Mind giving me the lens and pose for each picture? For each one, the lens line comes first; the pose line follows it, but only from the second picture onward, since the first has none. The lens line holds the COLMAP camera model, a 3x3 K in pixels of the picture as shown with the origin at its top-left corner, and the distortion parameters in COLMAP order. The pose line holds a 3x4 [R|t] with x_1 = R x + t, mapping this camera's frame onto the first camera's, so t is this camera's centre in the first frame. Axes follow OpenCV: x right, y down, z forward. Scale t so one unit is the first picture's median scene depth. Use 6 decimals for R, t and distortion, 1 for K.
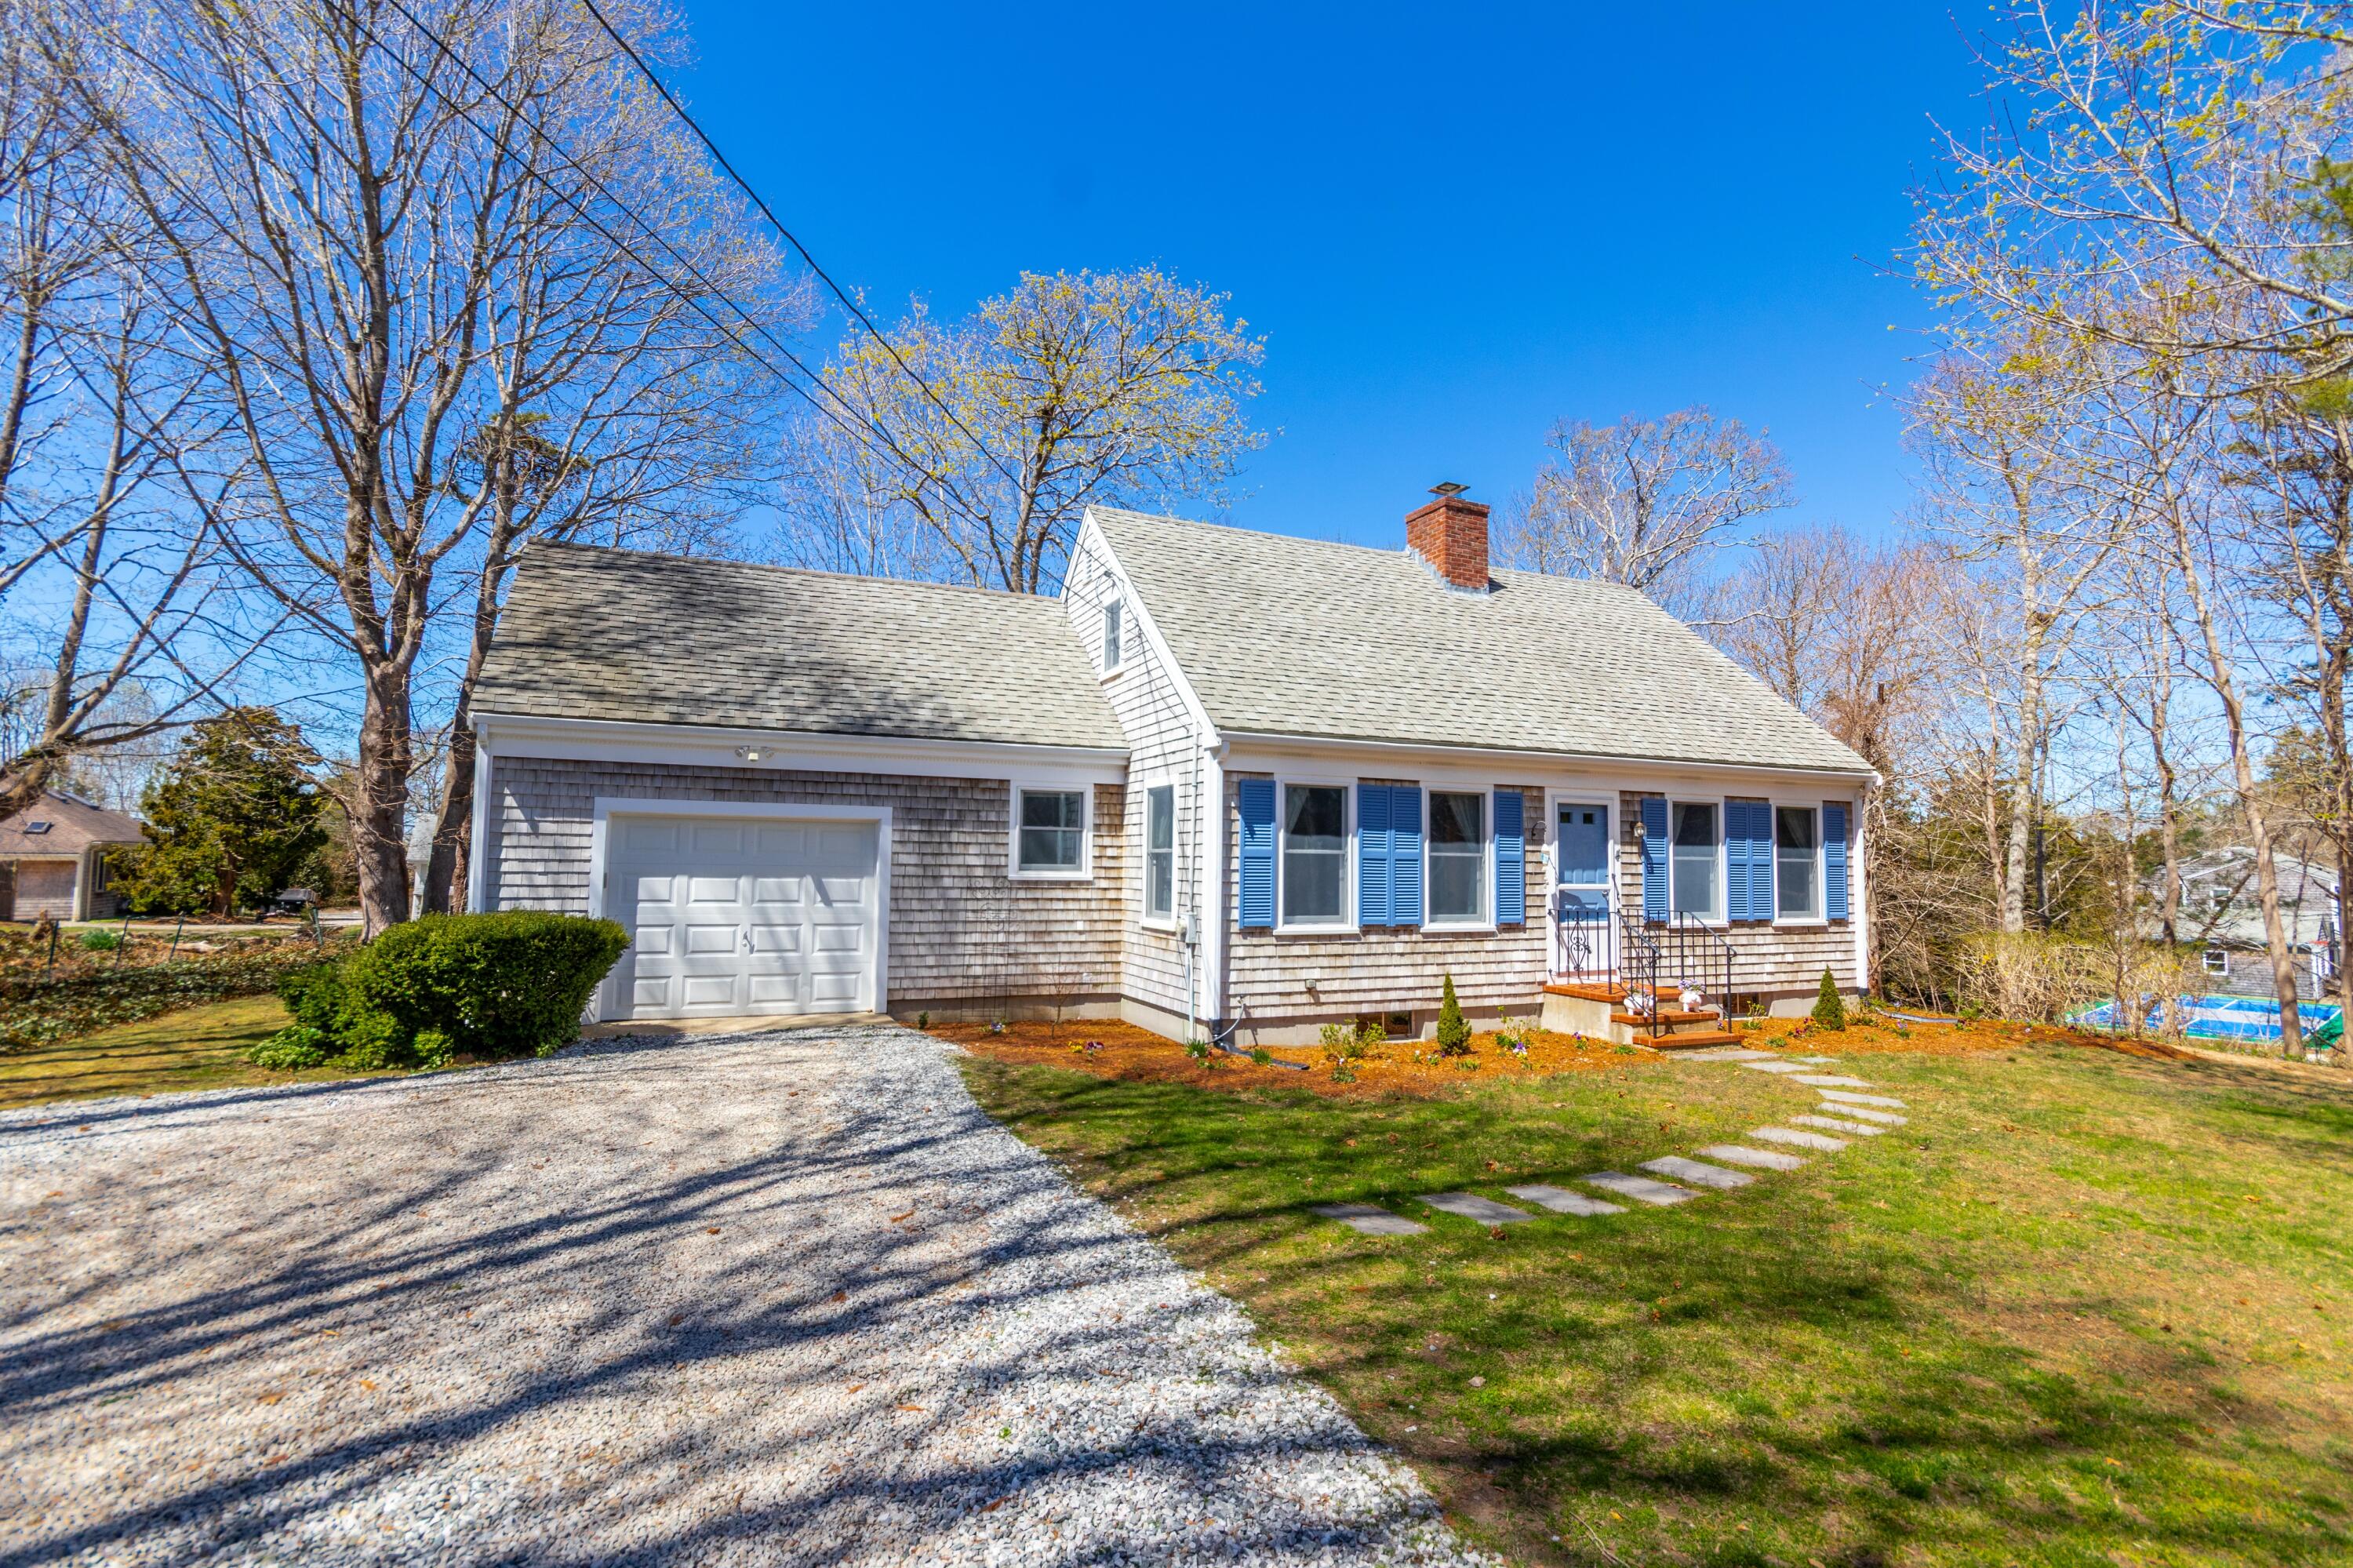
lens RADIAL K [[1087.2, 0, 1176.5], [0, 1087.2, 784.0], [0, 0, 1]] dist [0.000247, 0.000368]
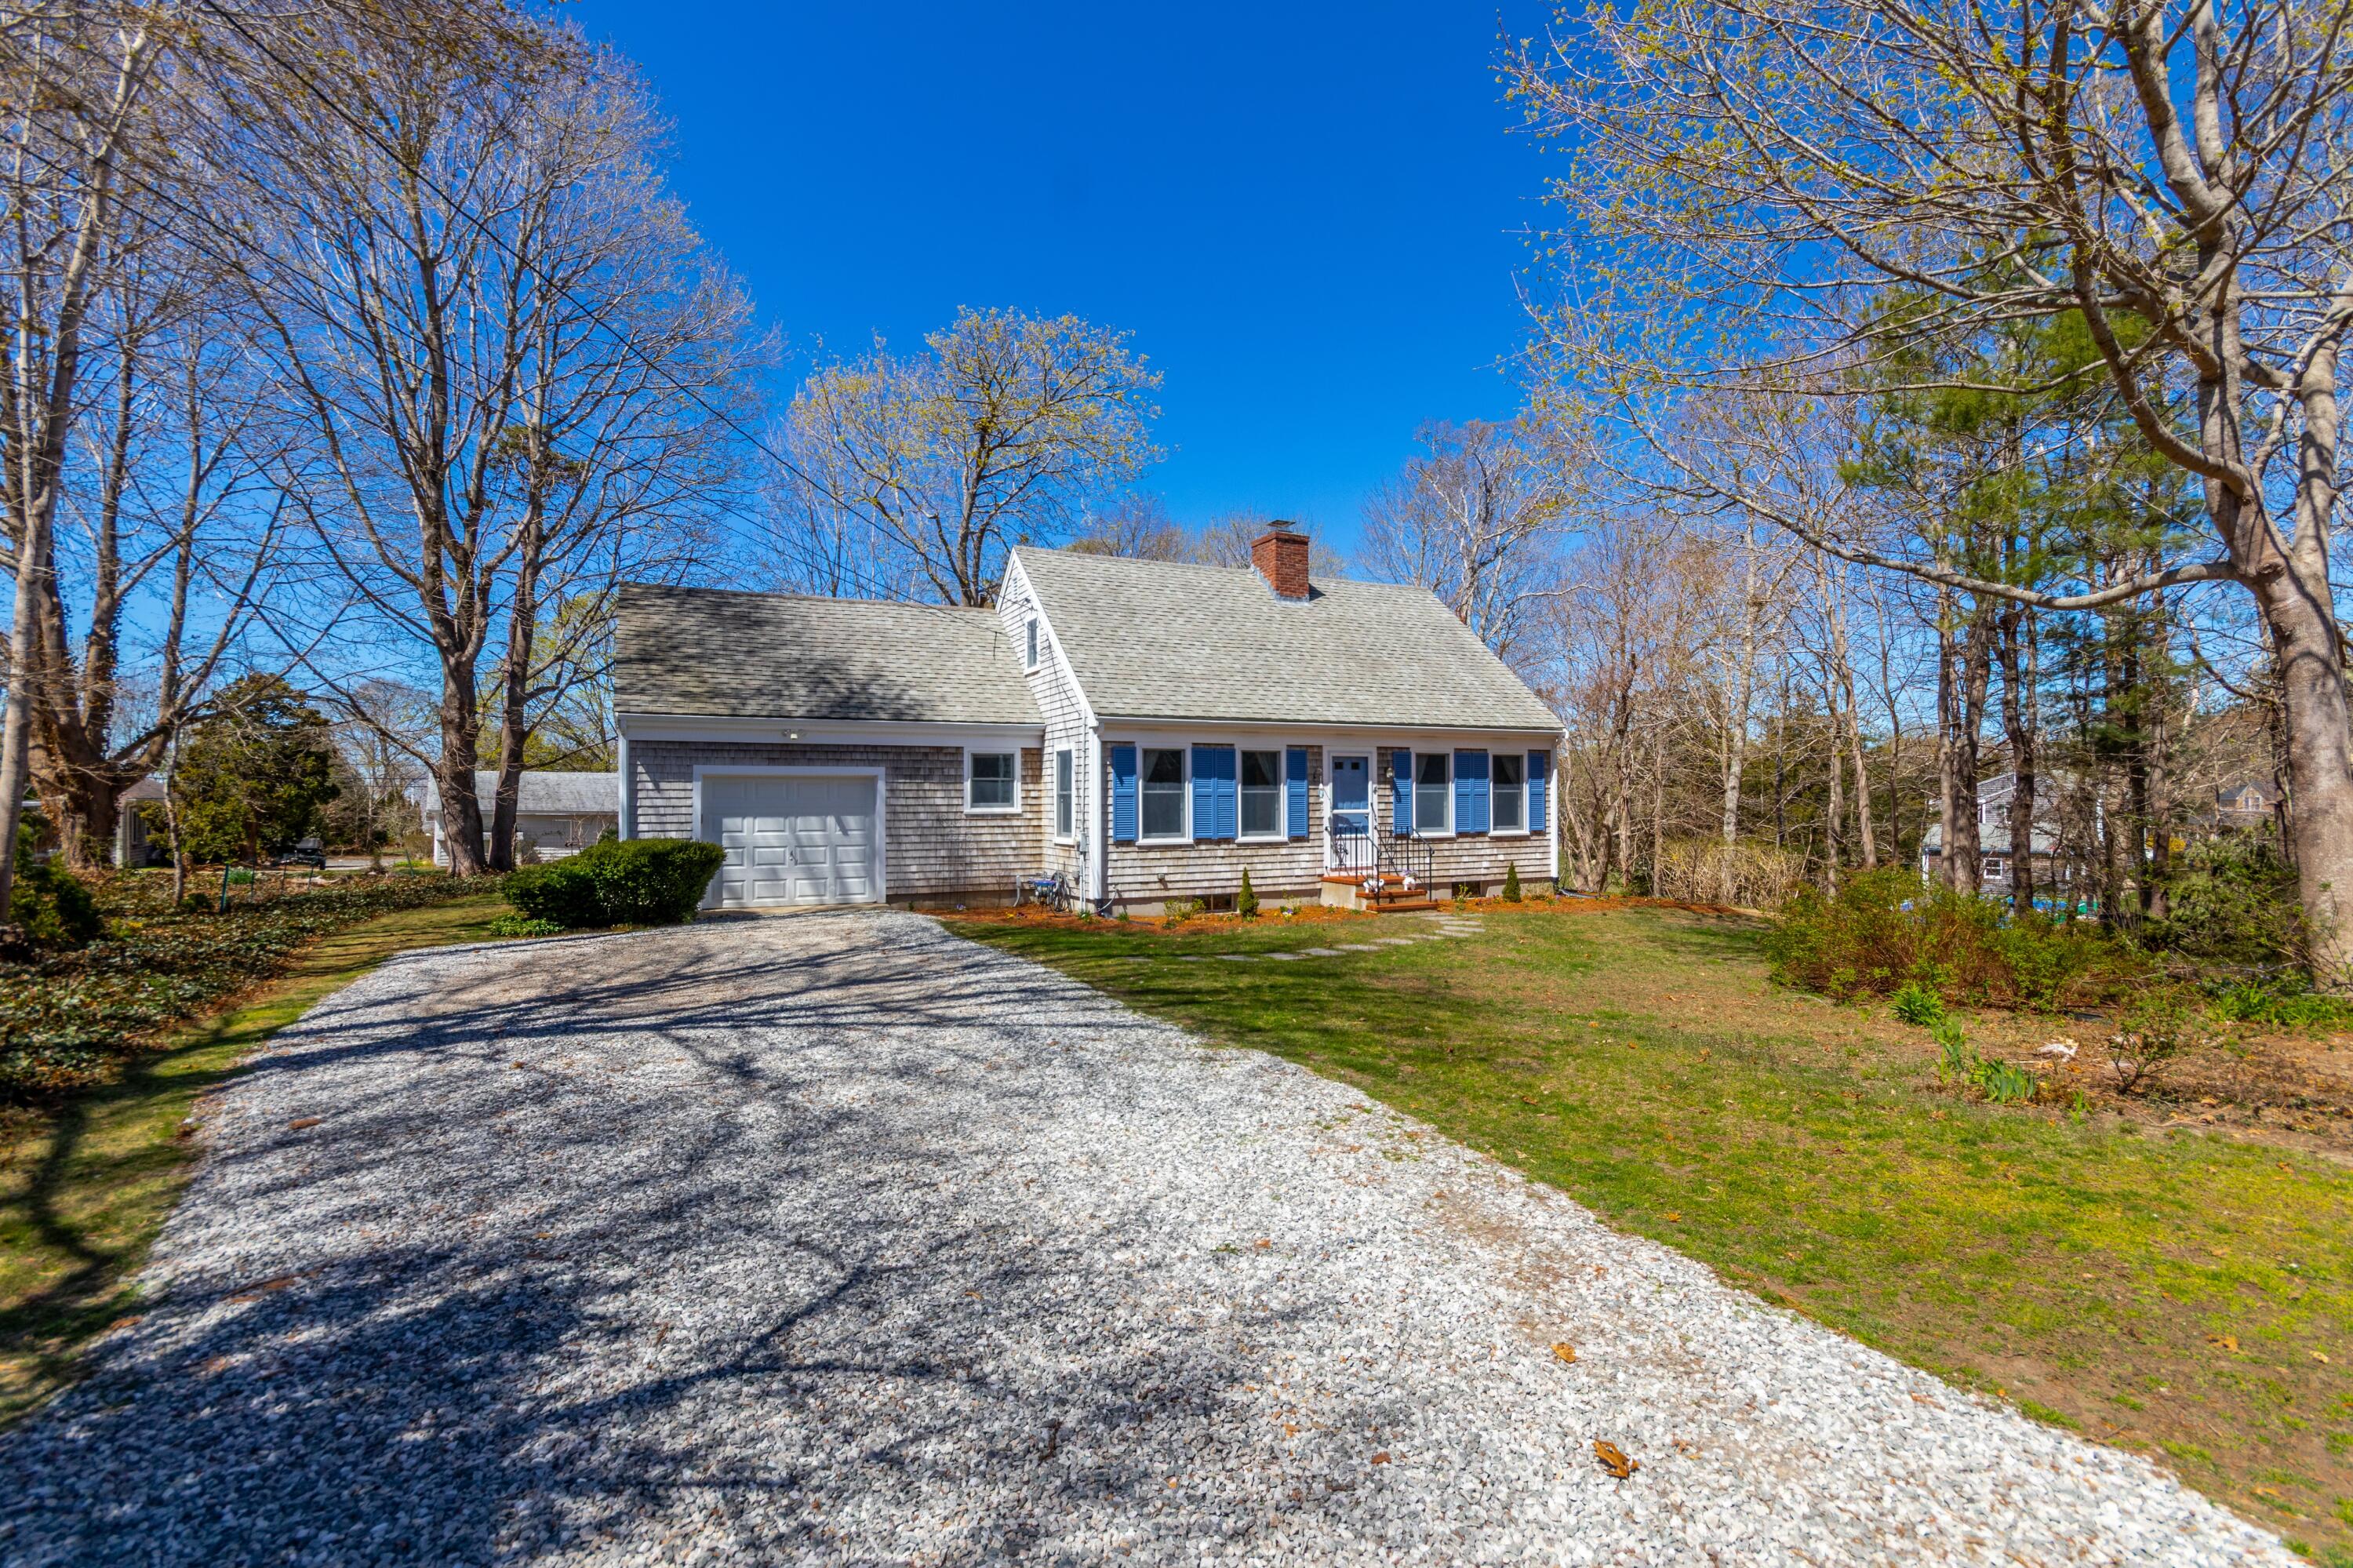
lens RADIAL K [[1087.2, 0, 1176.5], [0, 1087.2, 784.0], [0, 0, 1]] dist [0.000247, 0.000368]
pose [[0.998836, -0.017688, 0.044869, 0.067299], [0.015062, 0.998191, 0.058208, -0.033989], [-0.045817, -0.057464, 0.997296, -0.476558]]
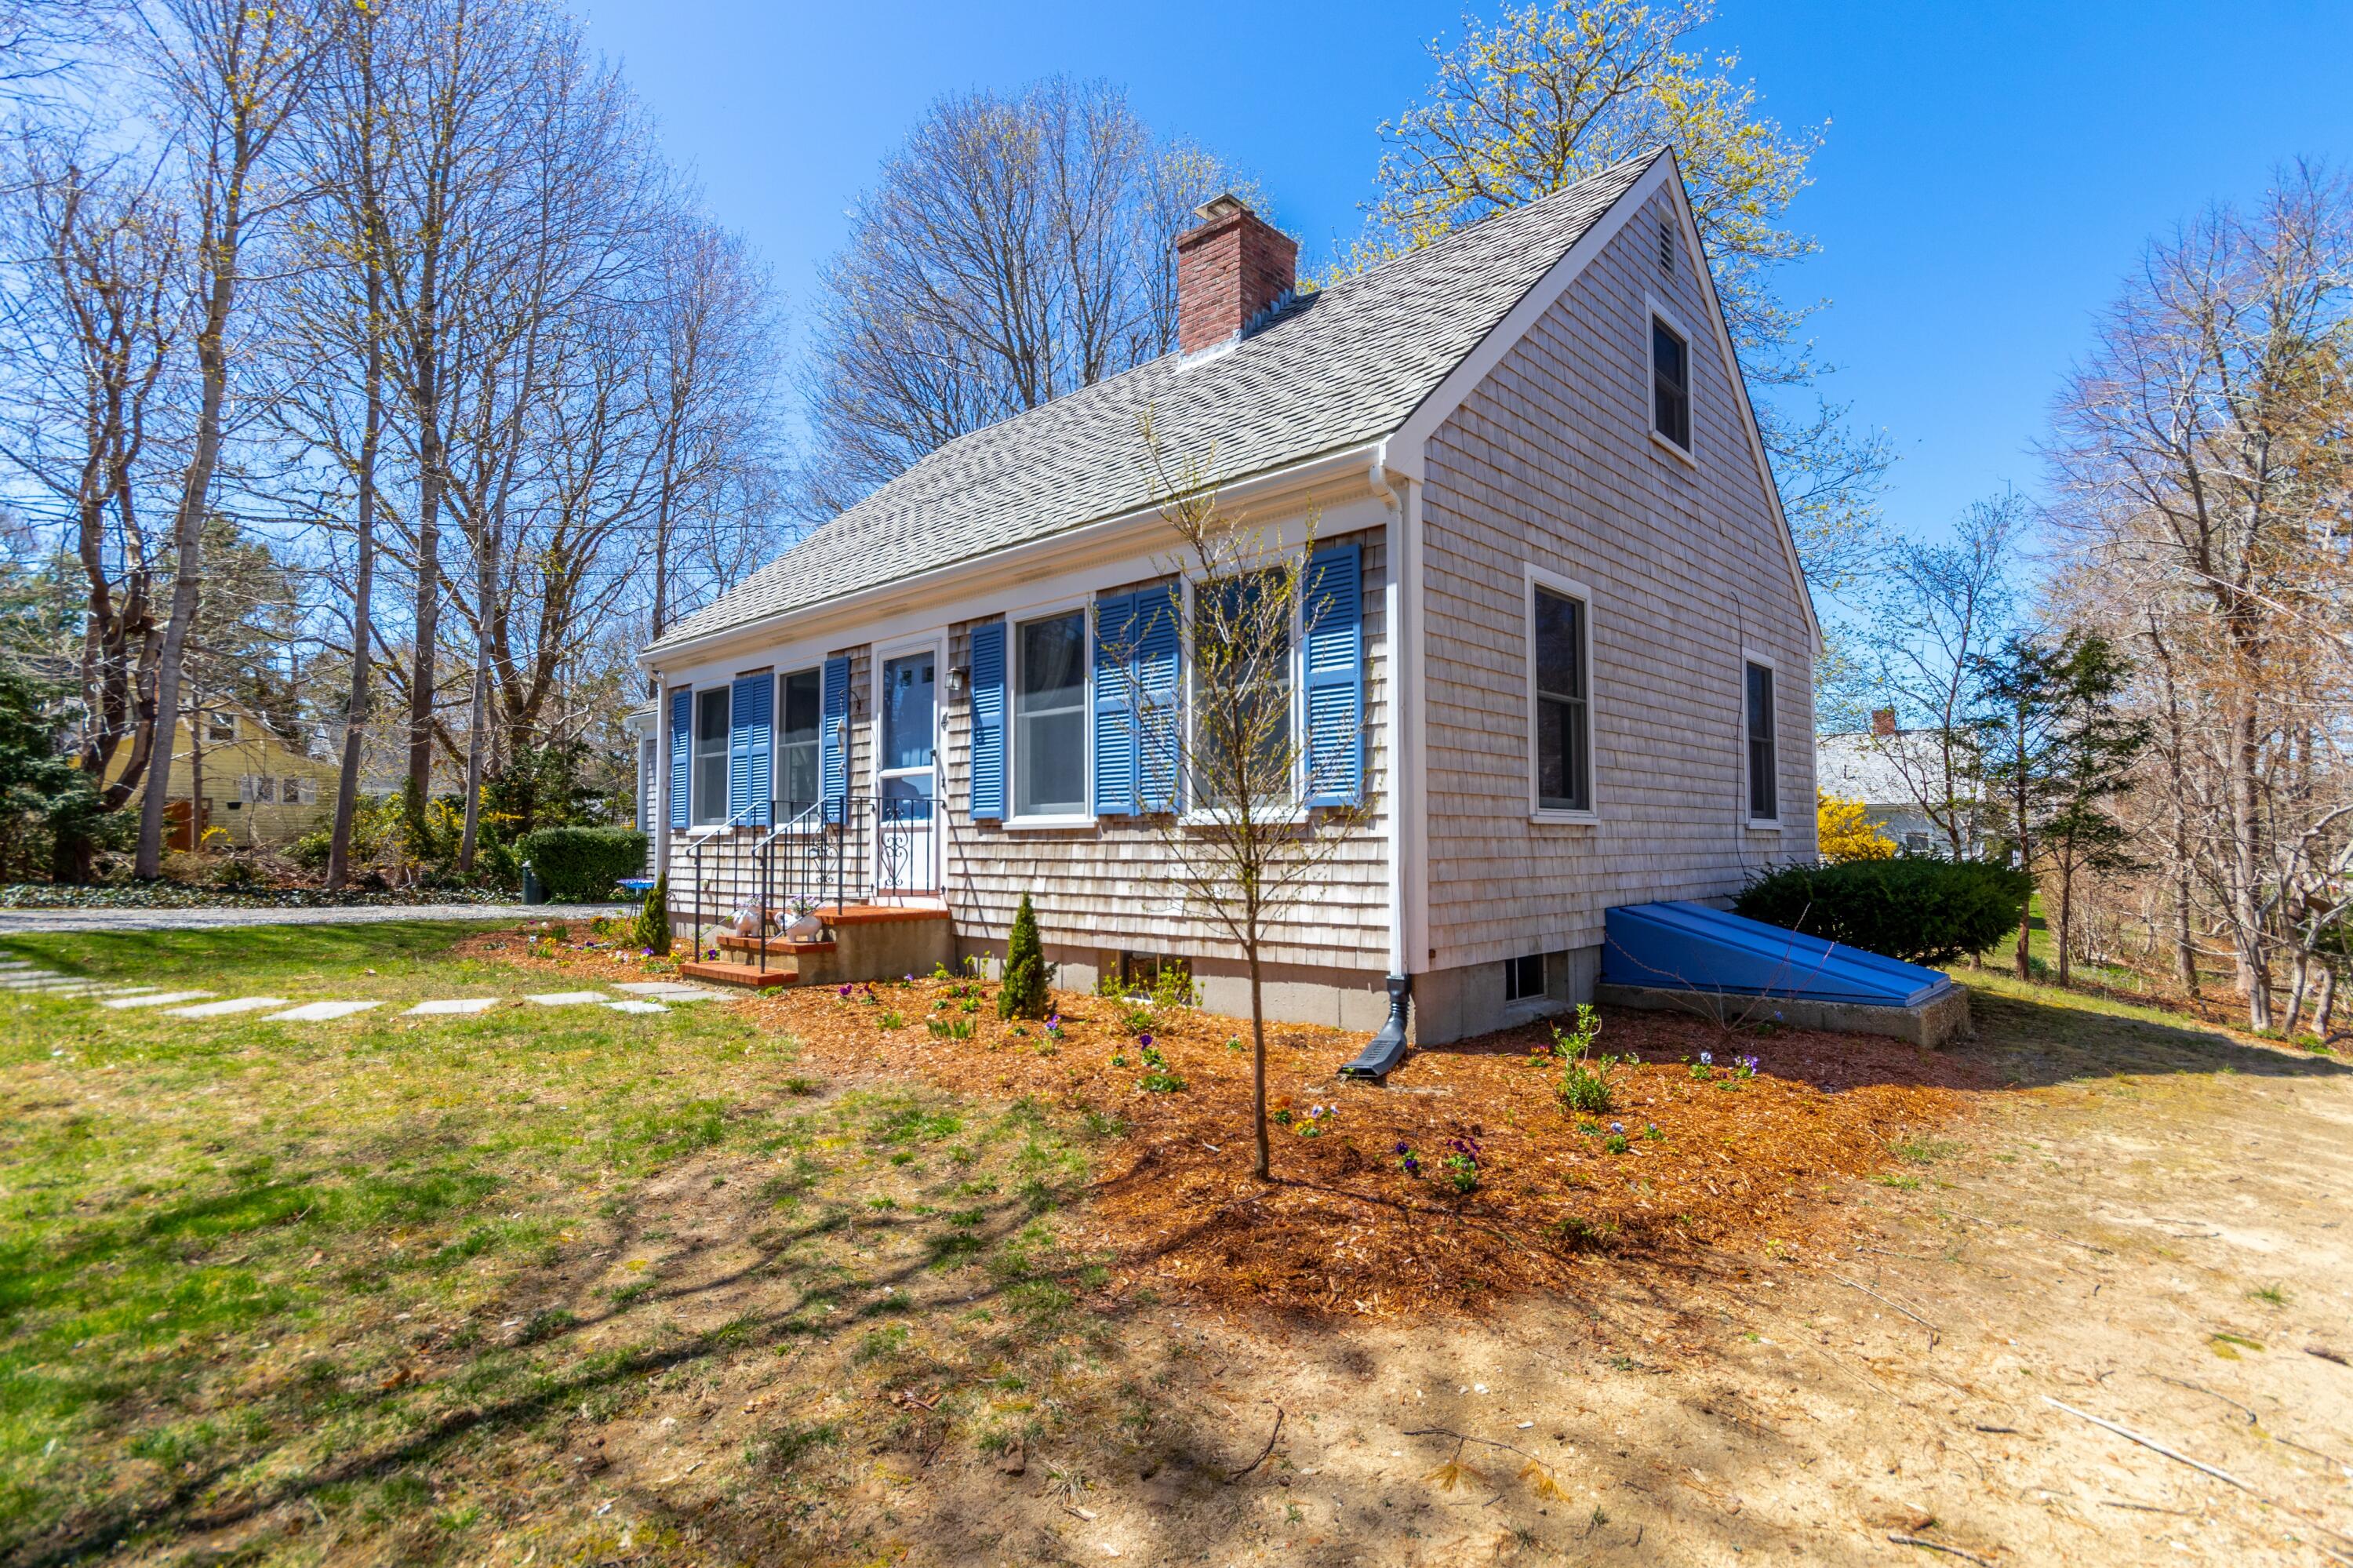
lens RADIAL K [[1087.2, 0, 1176.5], [0, 1087.2, 784.0], [0, 0, 1]] dist [0.000247, 0.000368]
pose [[0.419618, -0.050501, -0.906295, 1.078109], [0.096950, 0.995233, -0.010569, 0.125311], [0.902508, -0.083431, 0.422514, 0.847170]]
